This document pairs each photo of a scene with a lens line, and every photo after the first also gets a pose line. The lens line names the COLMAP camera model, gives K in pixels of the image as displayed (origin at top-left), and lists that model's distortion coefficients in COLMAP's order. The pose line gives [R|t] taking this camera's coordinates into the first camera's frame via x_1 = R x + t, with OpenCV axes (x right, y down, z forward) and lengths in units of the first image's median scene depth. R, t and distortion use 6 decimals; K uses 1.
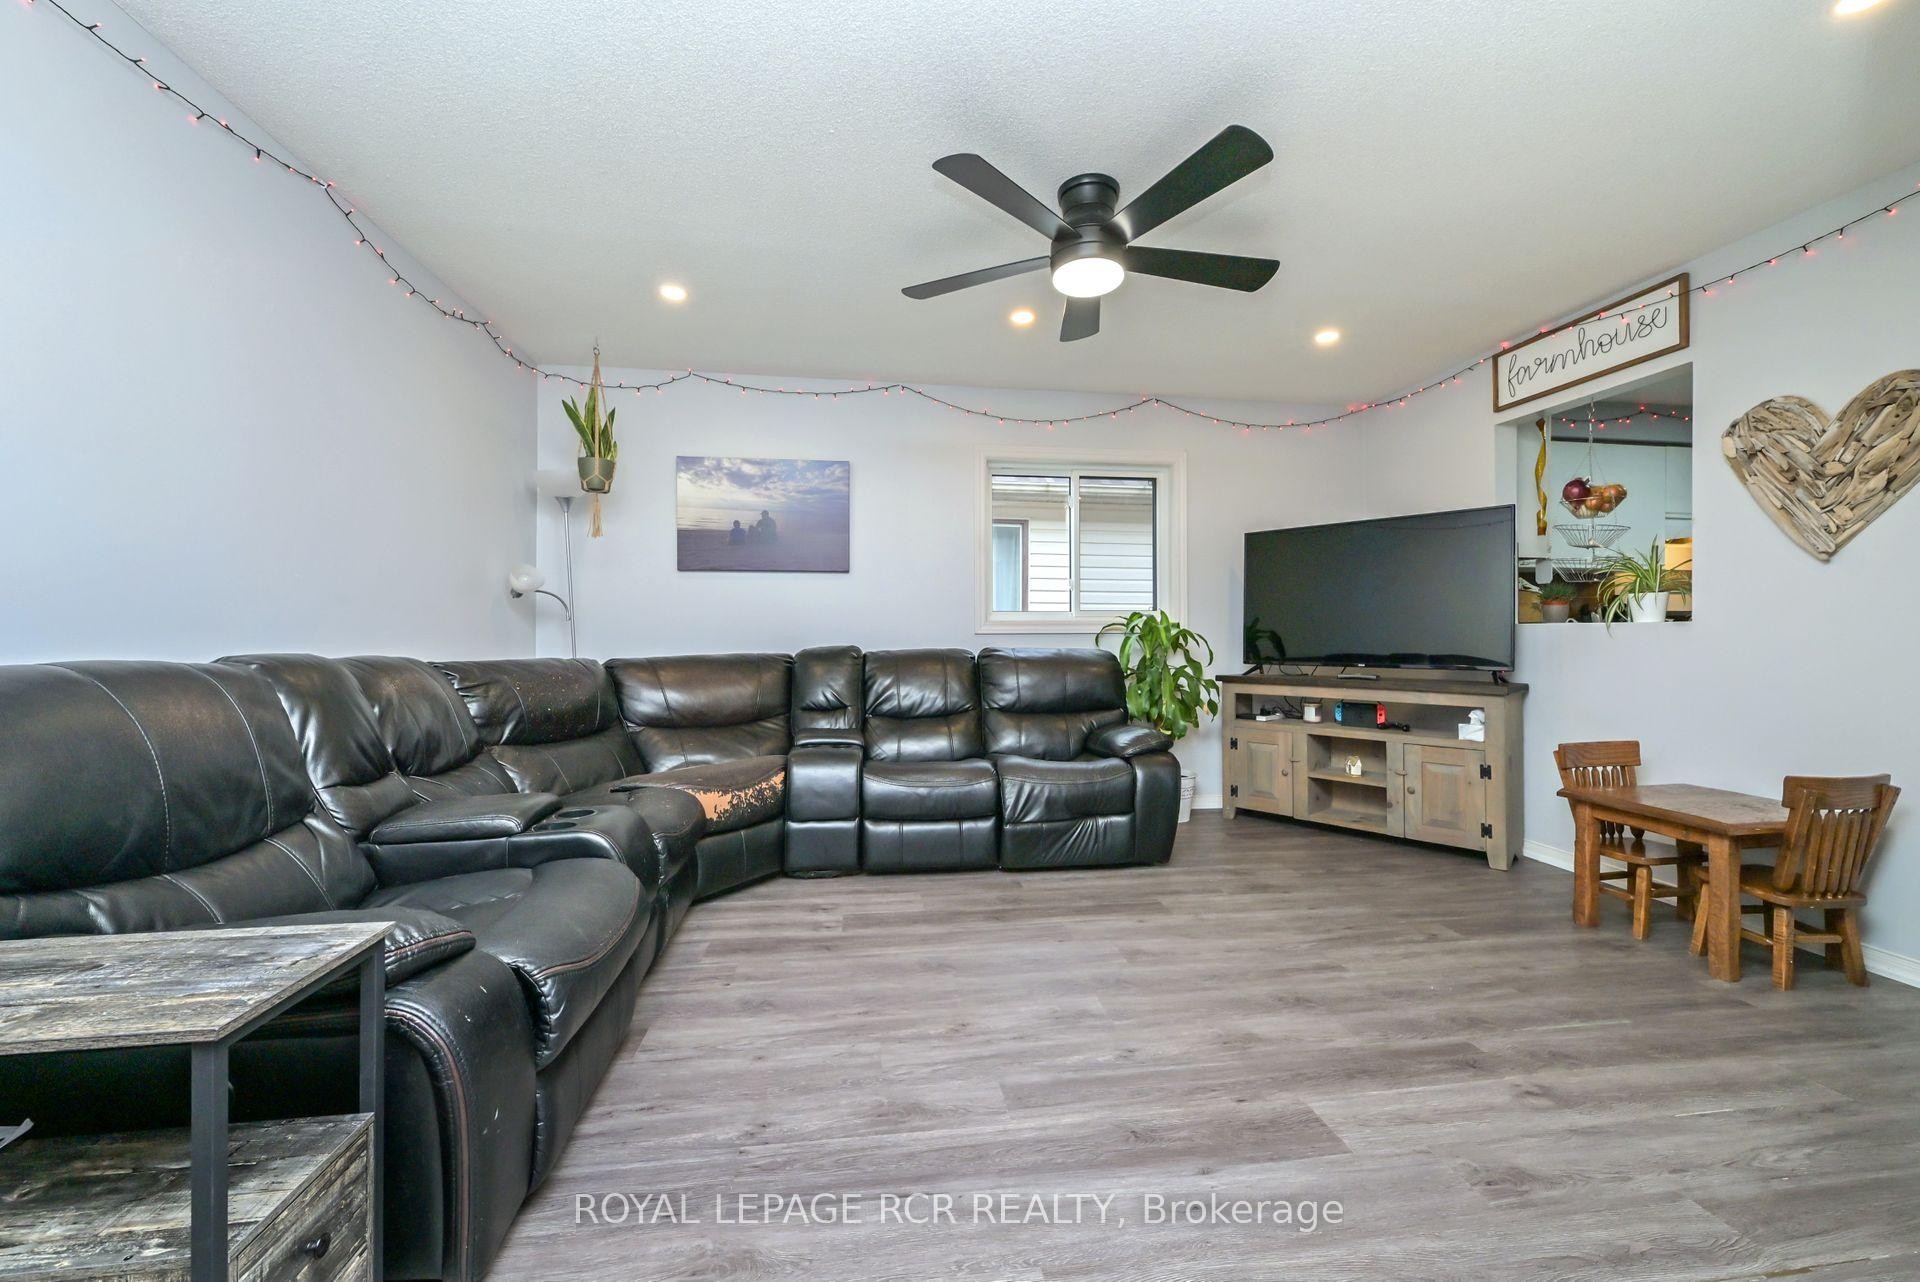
lens RADIAL K [[743.6, 0, 960.3], [0, 743.6, 635.8], [0, 0, 1]] dist [-0.000670, -0.000198]
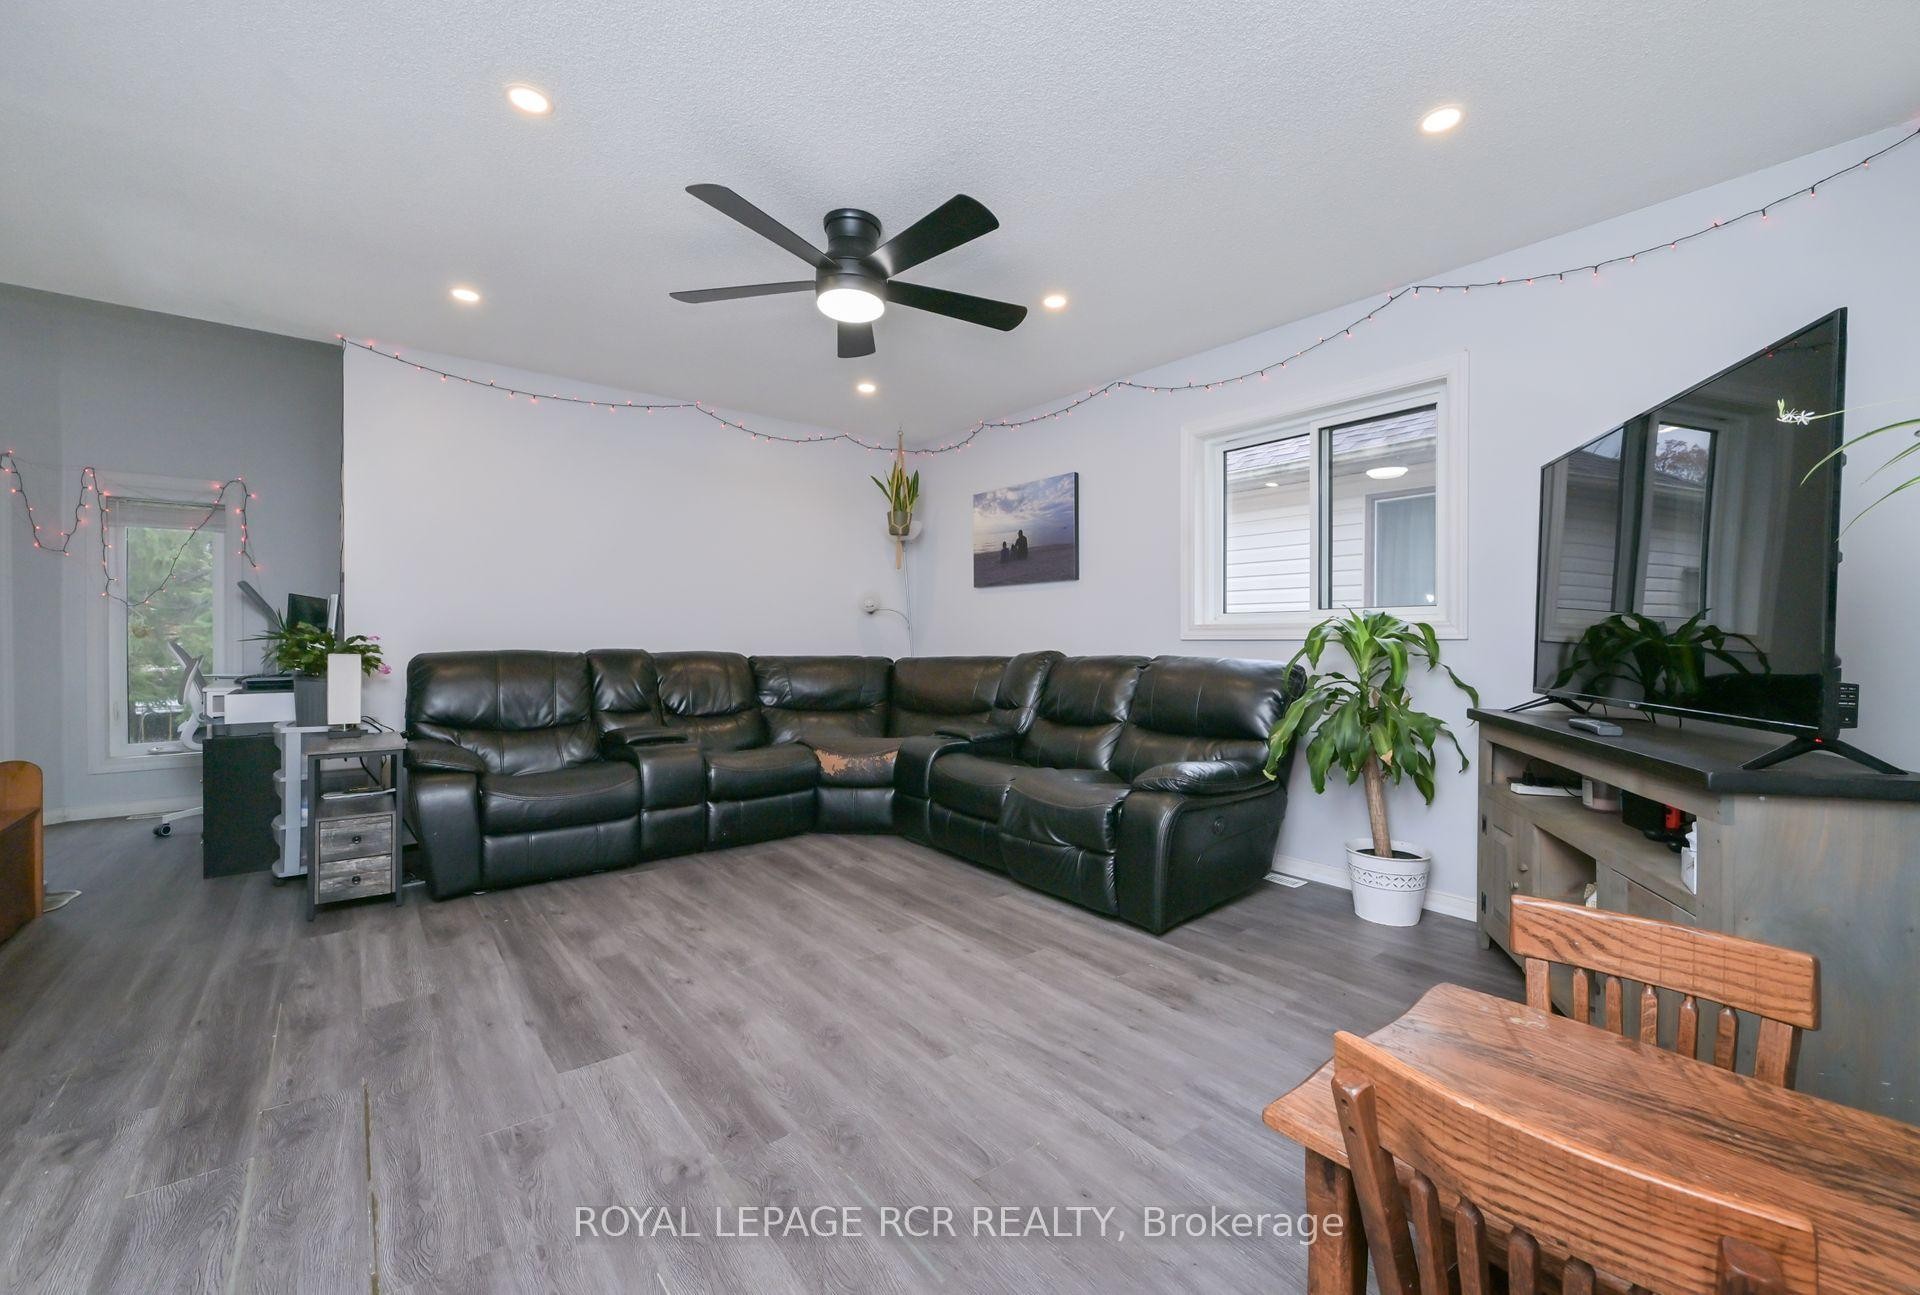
lens RADIAL K [[789.2, 0, 1018.9], [0, 789.2, 643.4], [0, 0, 1]] dist [-0.001223, 0.000019]
pose [[0.528293, 0.009258, -0.849012, 1.190984], [-0.004584, 0.999957, 0.008051, -0.009247], [0.849050, -0.000362, 0.528313, 0.571633]]
